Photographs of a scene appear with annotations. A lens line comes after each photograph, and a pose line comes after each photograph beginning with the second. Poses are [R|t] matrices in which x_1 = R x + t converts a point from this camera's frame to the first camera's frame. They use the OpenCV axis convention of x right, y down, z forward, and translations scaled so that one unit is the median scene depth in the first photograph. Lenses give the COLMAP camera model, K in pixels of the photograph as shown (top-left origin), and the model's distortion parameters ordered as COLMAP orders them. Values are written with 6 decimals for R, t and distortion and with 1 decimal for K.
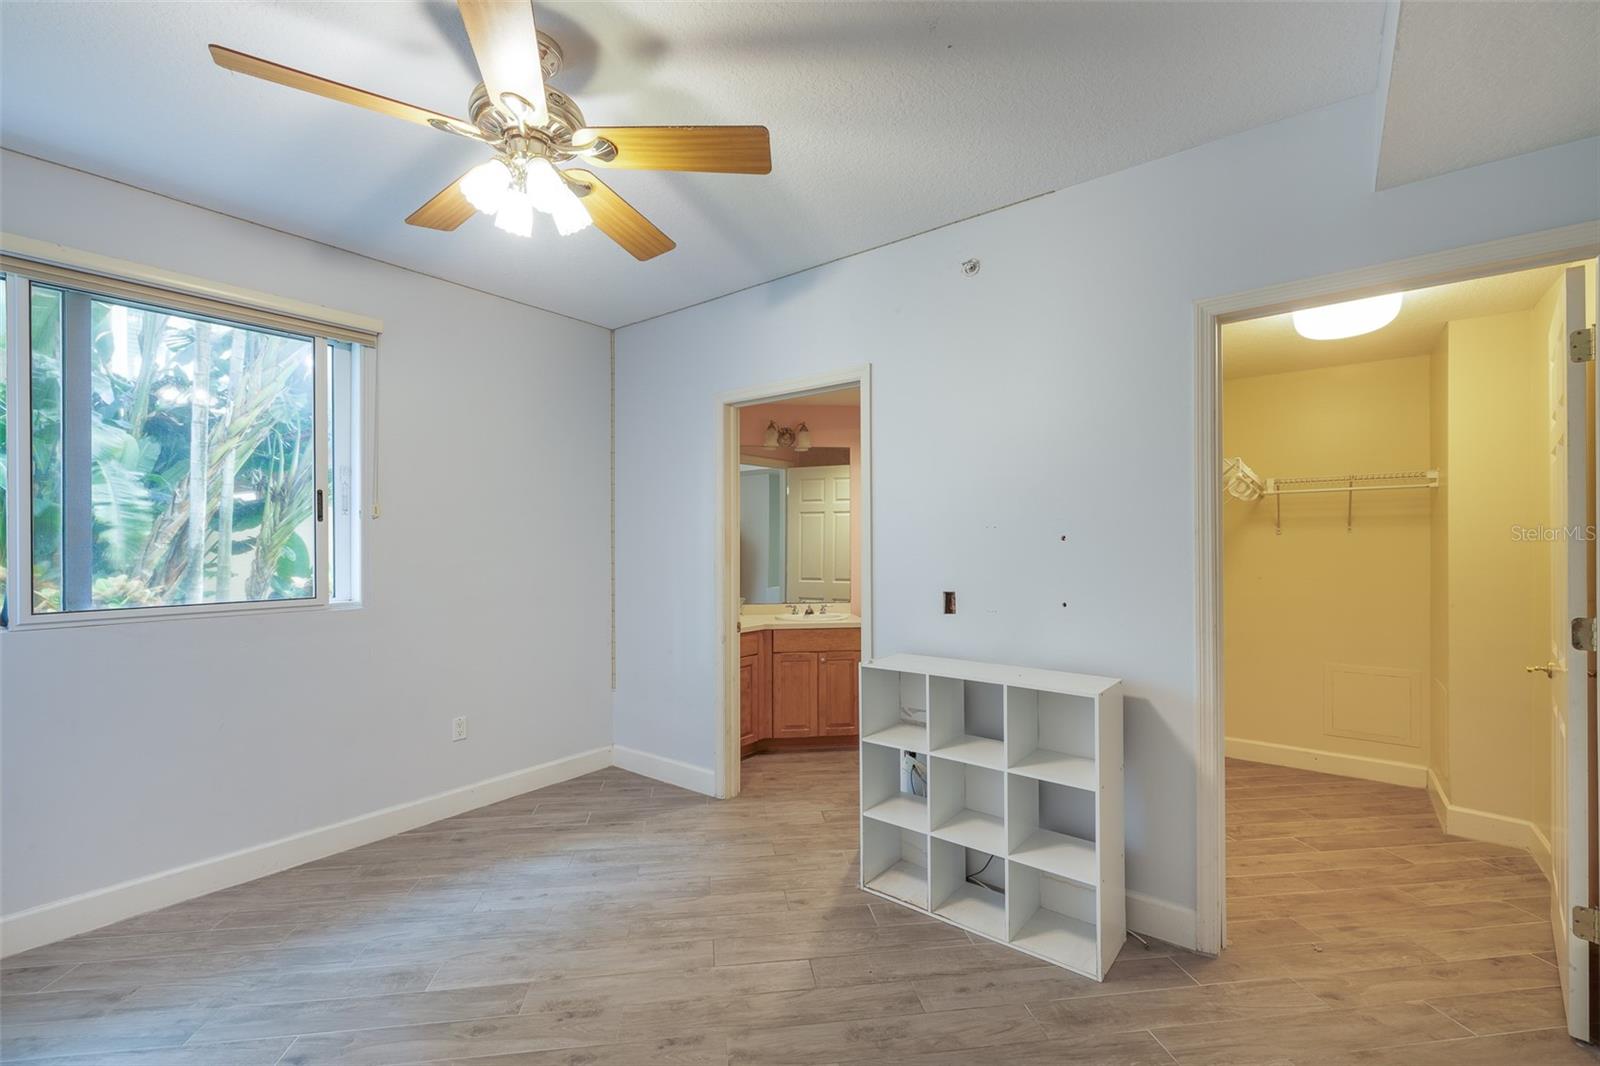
lens RADIAL K [[678.9, 0, 804.4], [0, 678.9, 542.9], [0, 0, 1]] dist [0.009846, -0.000026]
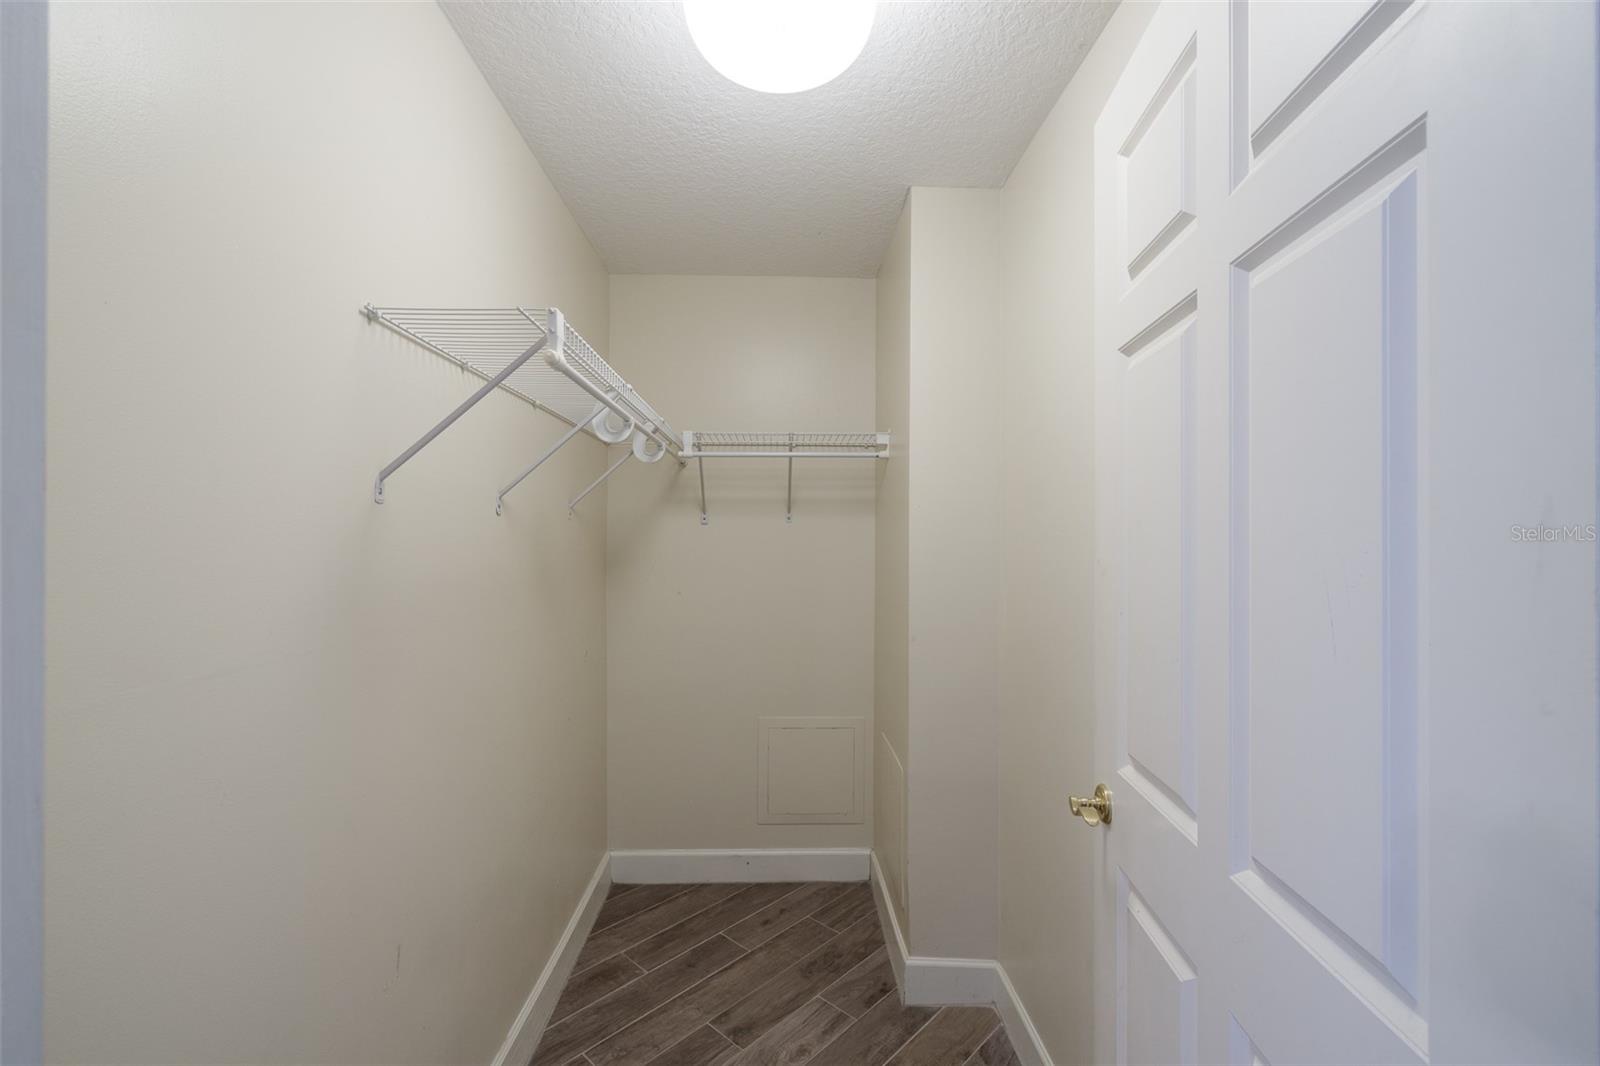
lens RADIAL K [[678.9, 0, 799.3], [0, 678.9, 533.7], [0, 0, 1]] dist [0.009846, -0.000026]
pose [[0.772926, 0.005235, 0.634474, 0.412725], [-0.005656, 0.999983, -0.001361, -0.003476], [-0.634470, -0.002537, 0.772943, 0.515933]]
